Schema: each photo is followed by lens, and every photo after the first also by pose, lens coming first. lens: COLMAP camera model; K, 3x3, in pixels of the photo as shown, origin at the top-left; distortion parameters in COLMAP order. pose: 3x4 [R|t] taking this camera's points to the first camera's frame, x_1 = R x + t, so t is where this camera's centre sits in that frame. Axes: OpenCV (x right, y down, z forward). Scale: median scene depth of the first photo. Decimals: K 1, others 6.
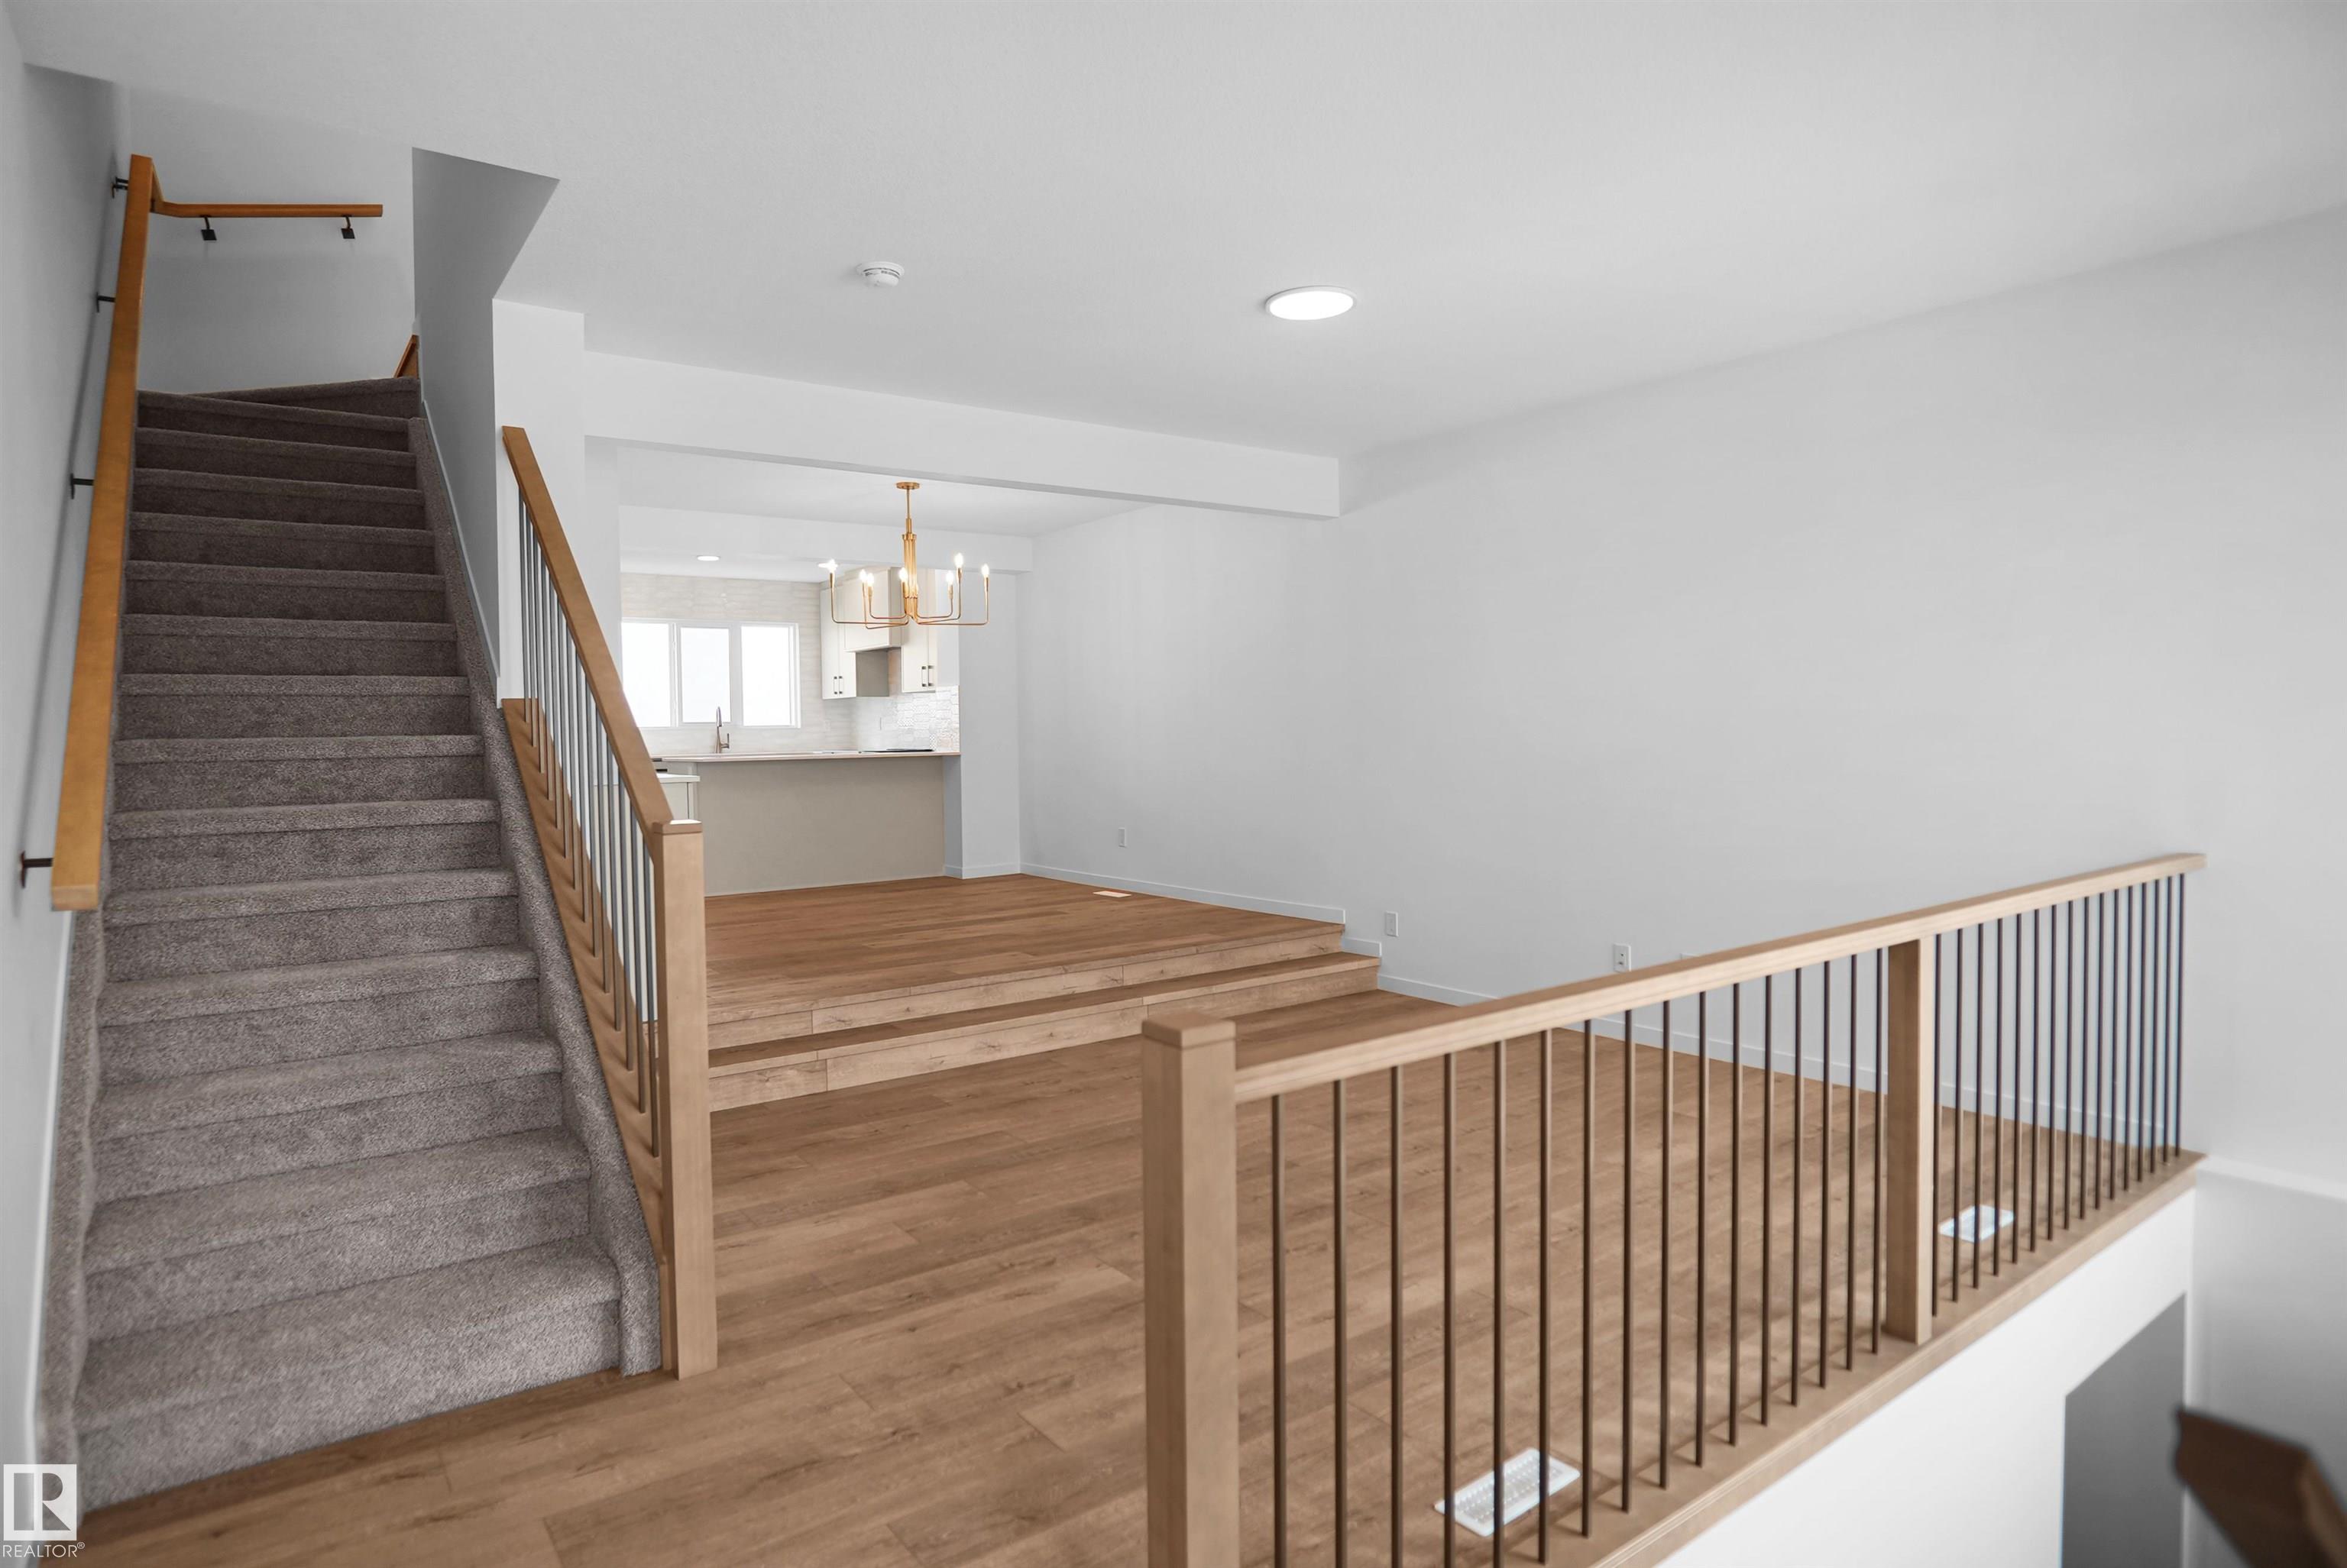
lens RADIAL K [[1272.7, 0, 1133.7], [0, 1272.7, 739.7], [0, 0, 1]] dist [-0.030653, 0.006760]
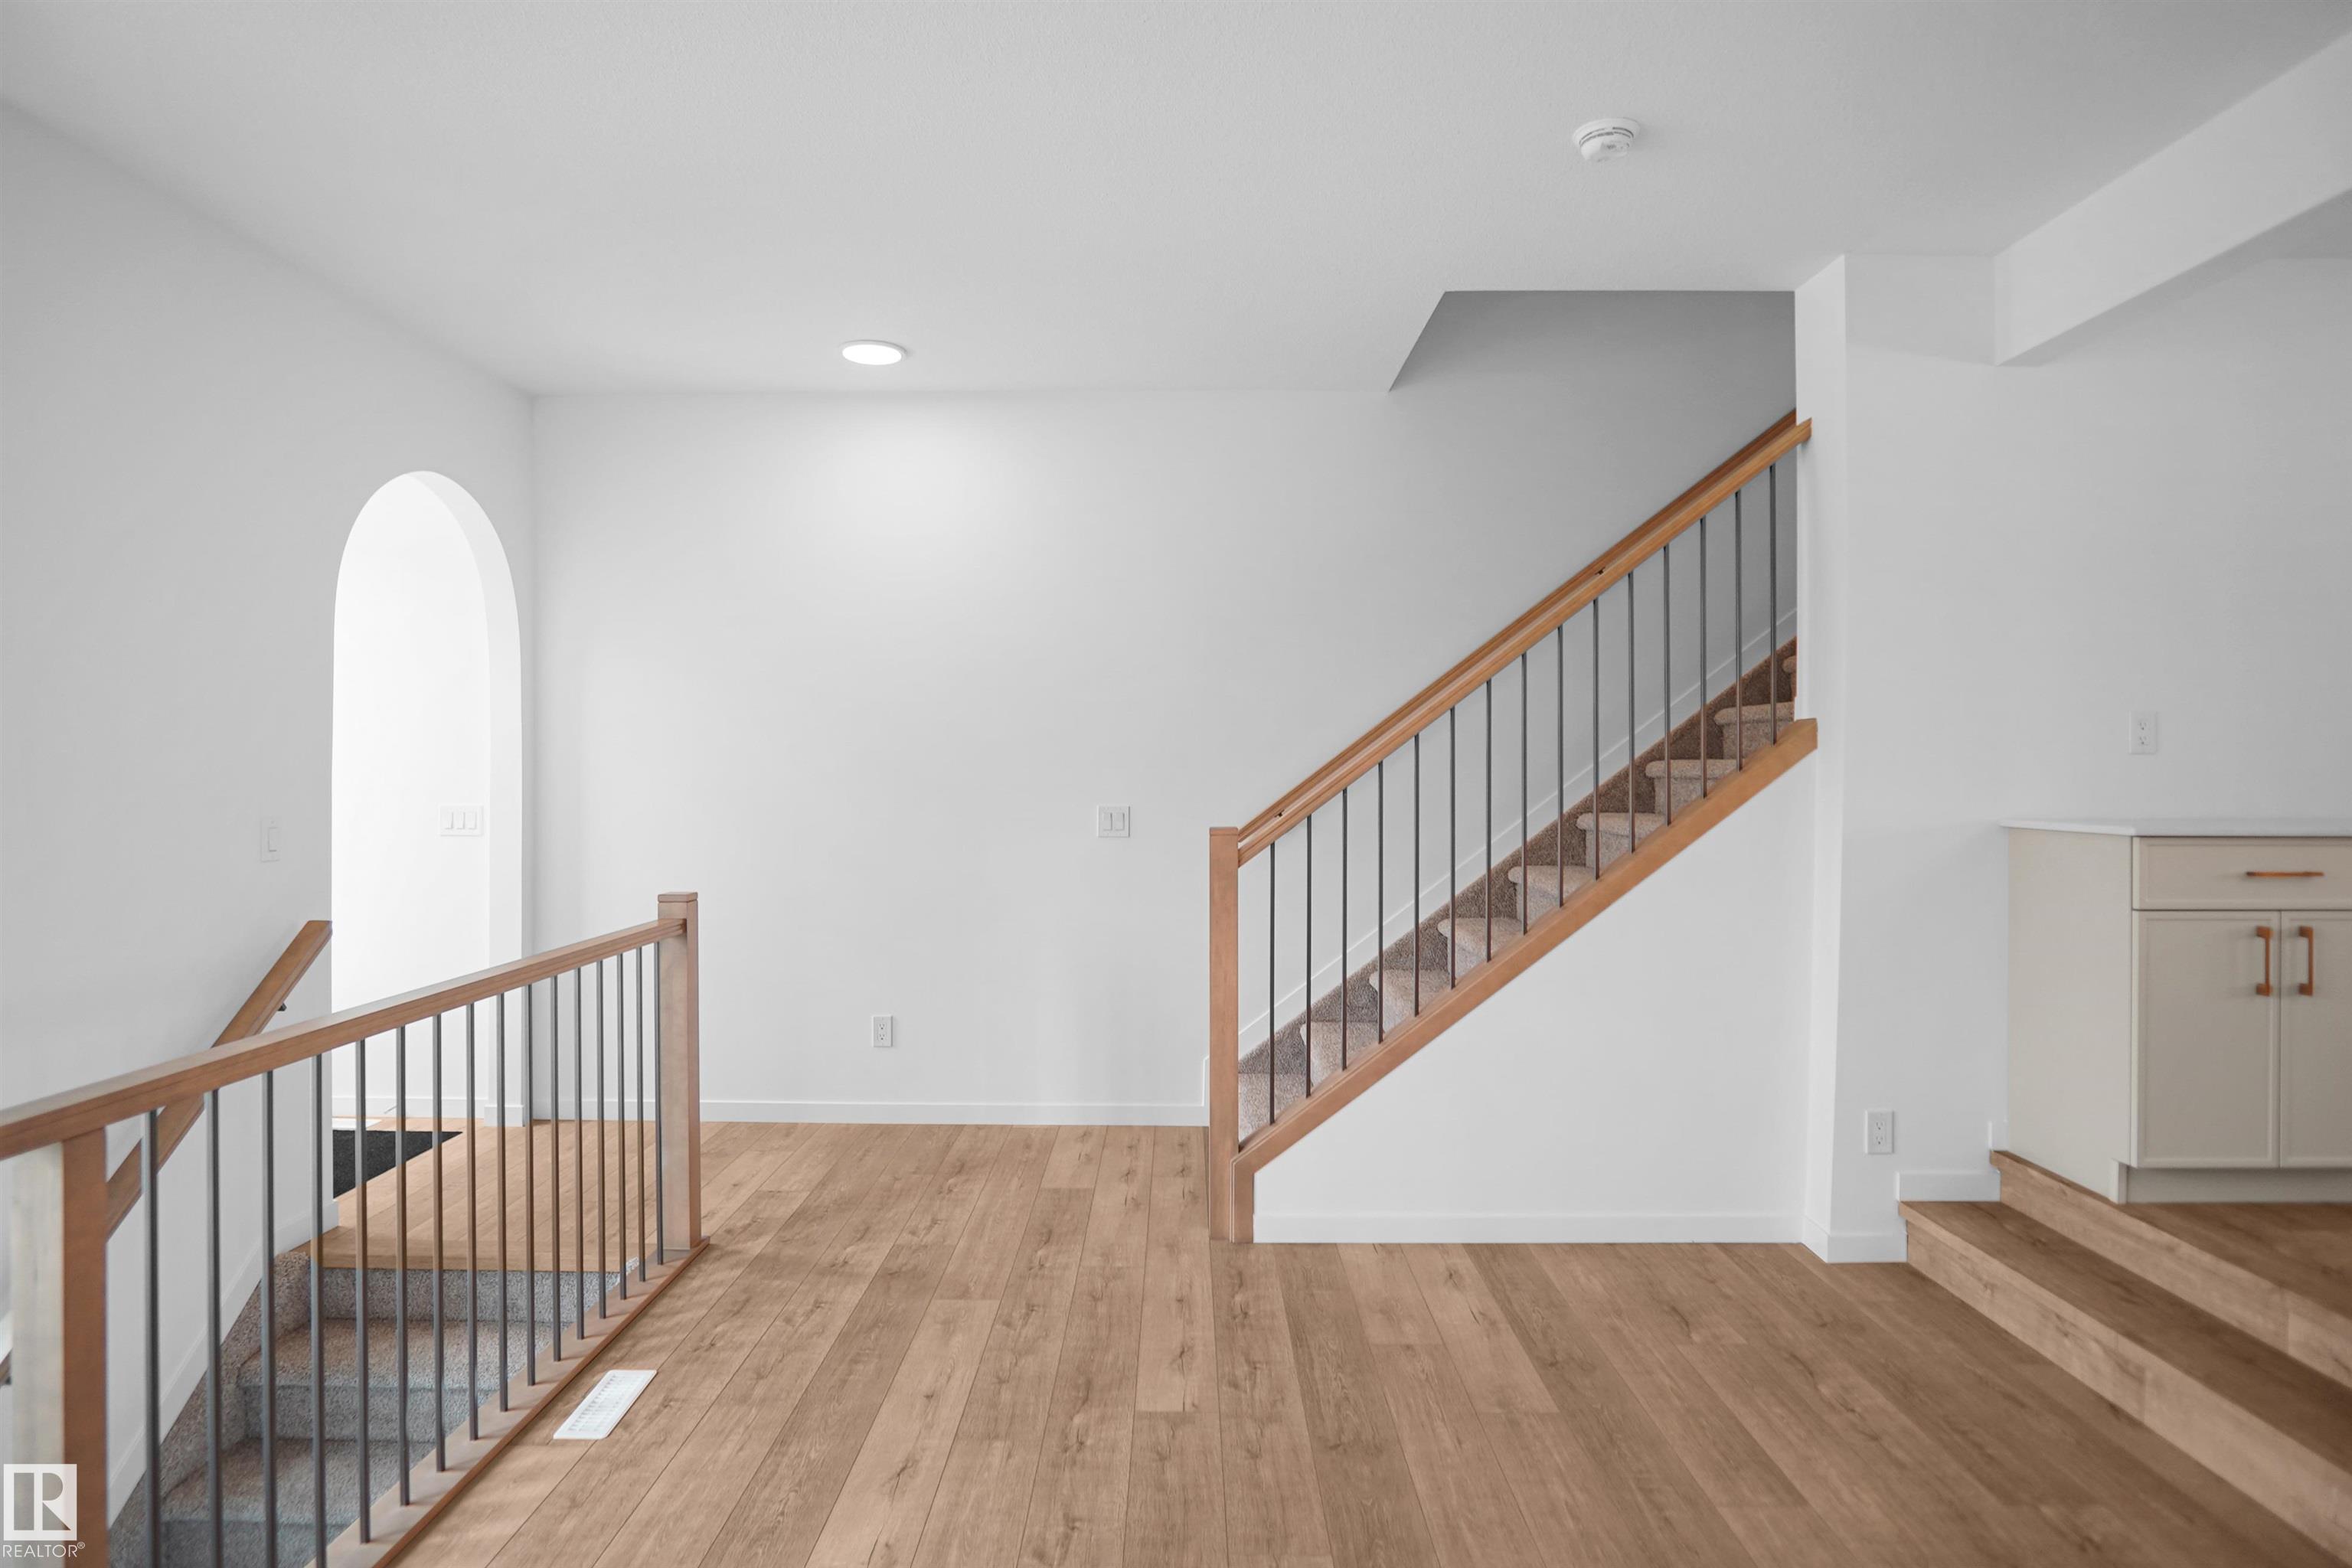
lens RADIAL K [[1275.6, 0, 1170.2], [0, 1275.6, 766.5], [0, 0, 1]] dist [-0.030653, 0.006760]
pose [[-0.591494, 0.016187, -0.806147, 0.439162], [0.004583, 0.999850, 0.016713, -0.014412], [0.806296, 0.006191, -0.591480, 0.999990]]
